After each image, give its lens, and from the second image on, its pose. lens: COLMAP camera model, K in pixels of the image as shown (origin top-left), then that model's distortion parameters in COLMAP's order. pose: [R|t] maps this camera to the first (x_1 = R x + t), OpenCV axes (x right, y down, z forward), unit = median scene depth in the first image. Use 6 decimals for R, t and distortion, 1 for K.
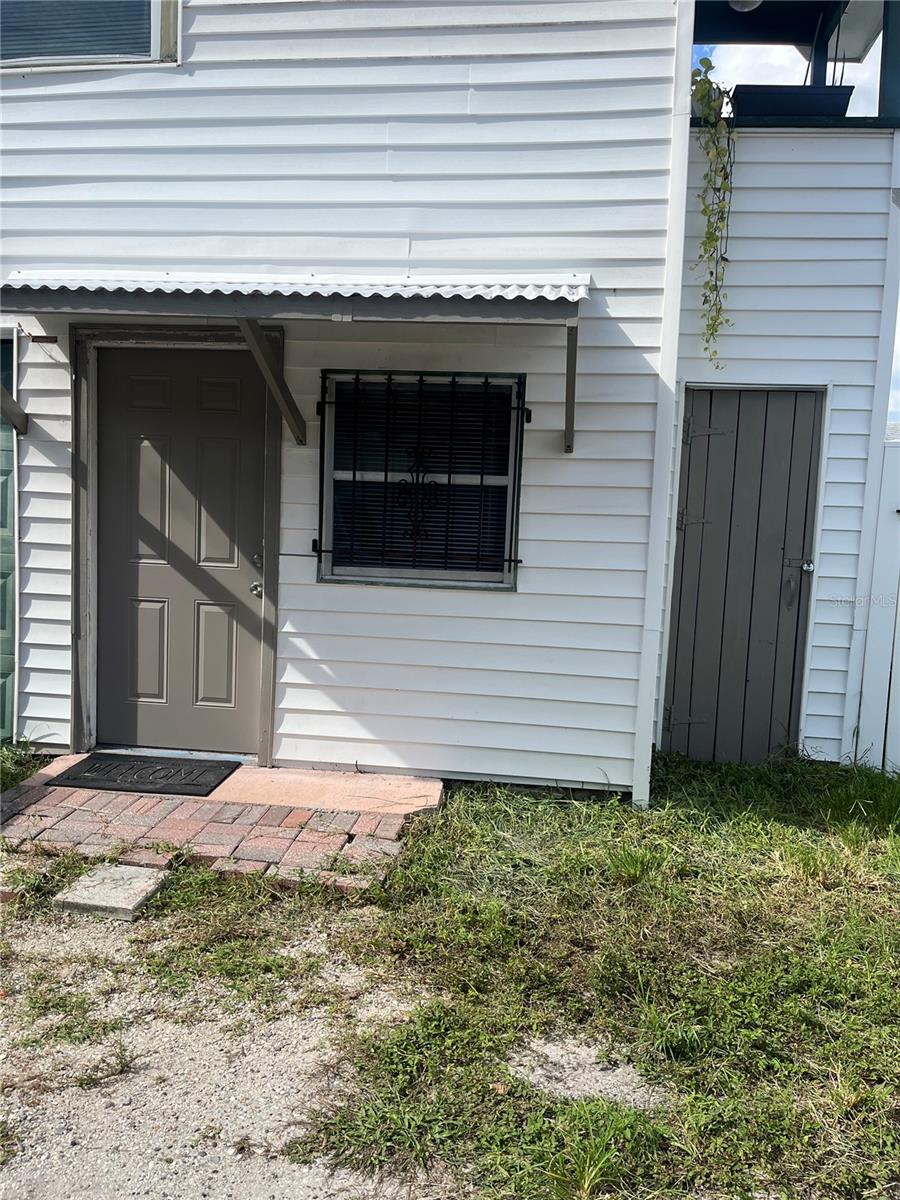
lens RADIAL K [[916.0, 0, 448.5], [0, 916.0, 601.9], [0, 0, 1]] dist [0.056148, -0.068744]
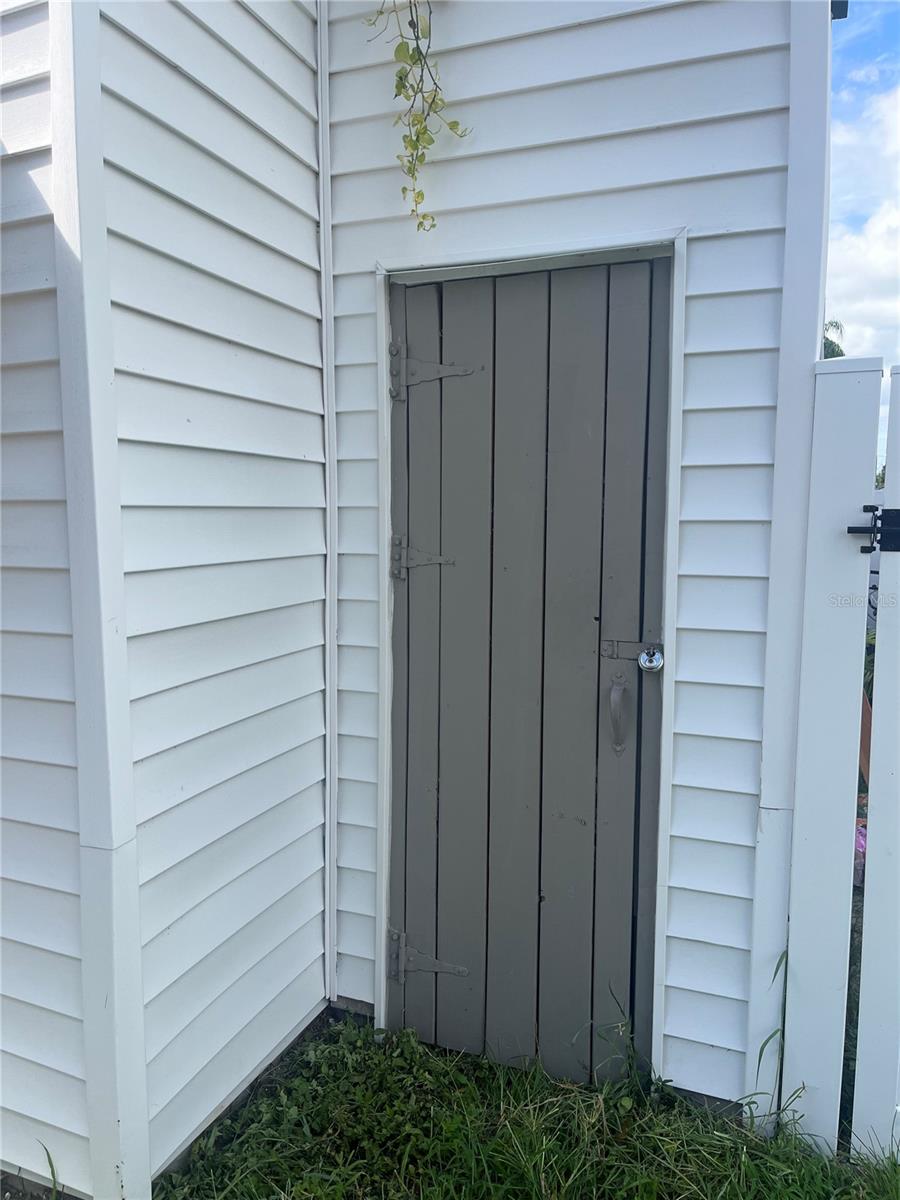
lens RADIAL K [[916.0, 0, 451.2], [0, 916.0, 599.4], [0, 0, 1]] dist [0.056148, -0.068744]
pose [[0.965315, -0.008374, -0.260953, 0.415190], [0.006687, 0.999951, -0.007350, -0.065026], [0.261002, 0.005350, 0.965324, 0.551809]]
